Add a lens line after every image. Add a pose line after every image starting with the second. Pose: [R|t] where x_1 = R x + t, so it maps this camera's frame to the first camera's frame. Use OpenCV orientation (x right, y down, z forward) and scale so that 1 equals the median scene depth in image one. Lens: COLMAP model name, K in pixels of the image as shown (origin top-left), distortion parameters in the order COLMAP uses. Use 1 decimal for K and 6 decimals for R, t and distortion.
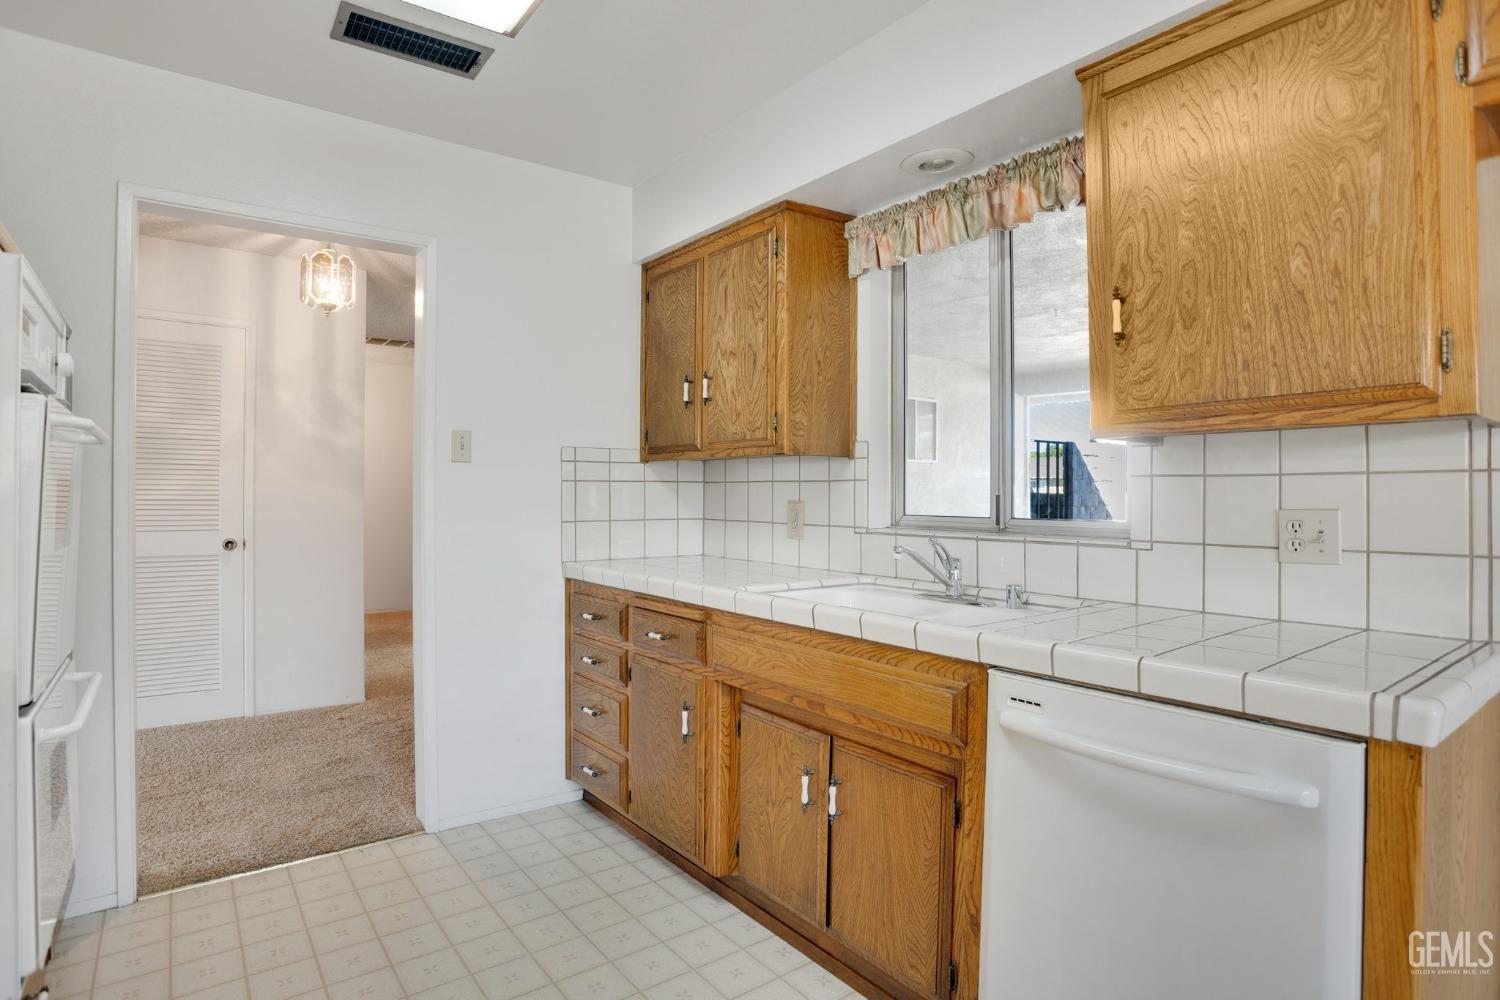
lens RADIAL K [[787.3, 0, 752.9], [0, 787.3, 491.7], [0, 0, 1]] dist [-0.089750, 0.036995]
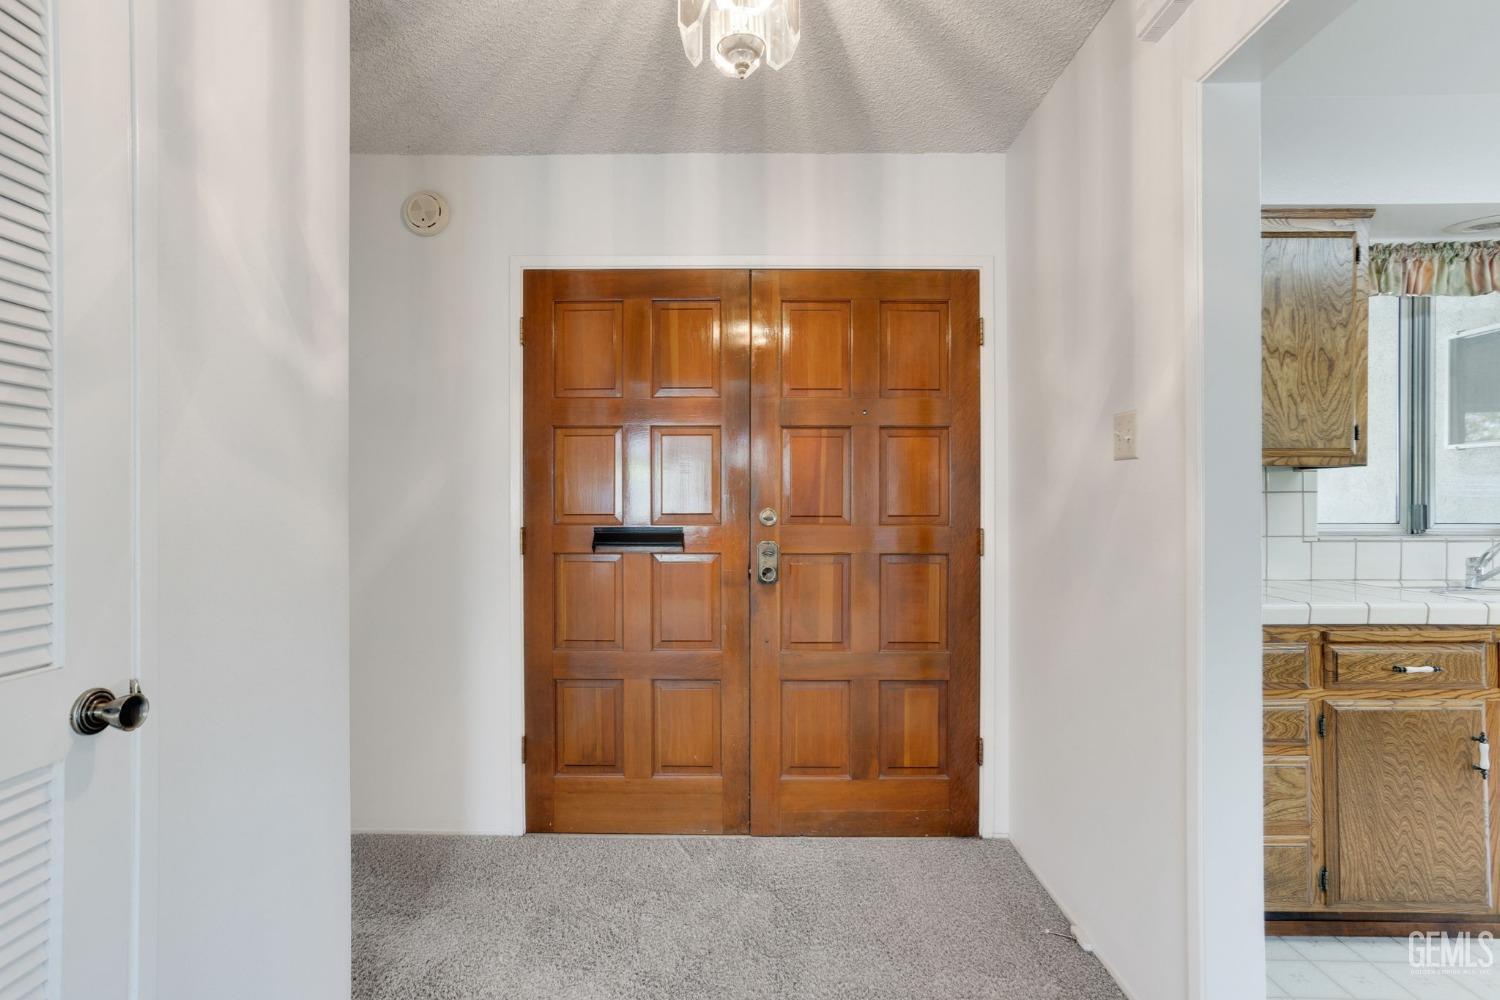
lens RADIAL K [[753.5, 0, 734.4], [0, 753.5, 500.1], [0, 0, 1]] dist [-0.029742, 0.019272]
pose [[0.623973, -0.004016, 0.781436, -1.204009], [0.001013, 0.999990, 0.004331, -0.009018], [-0.781445, -0.001911, 0.623971, 1.037331]]
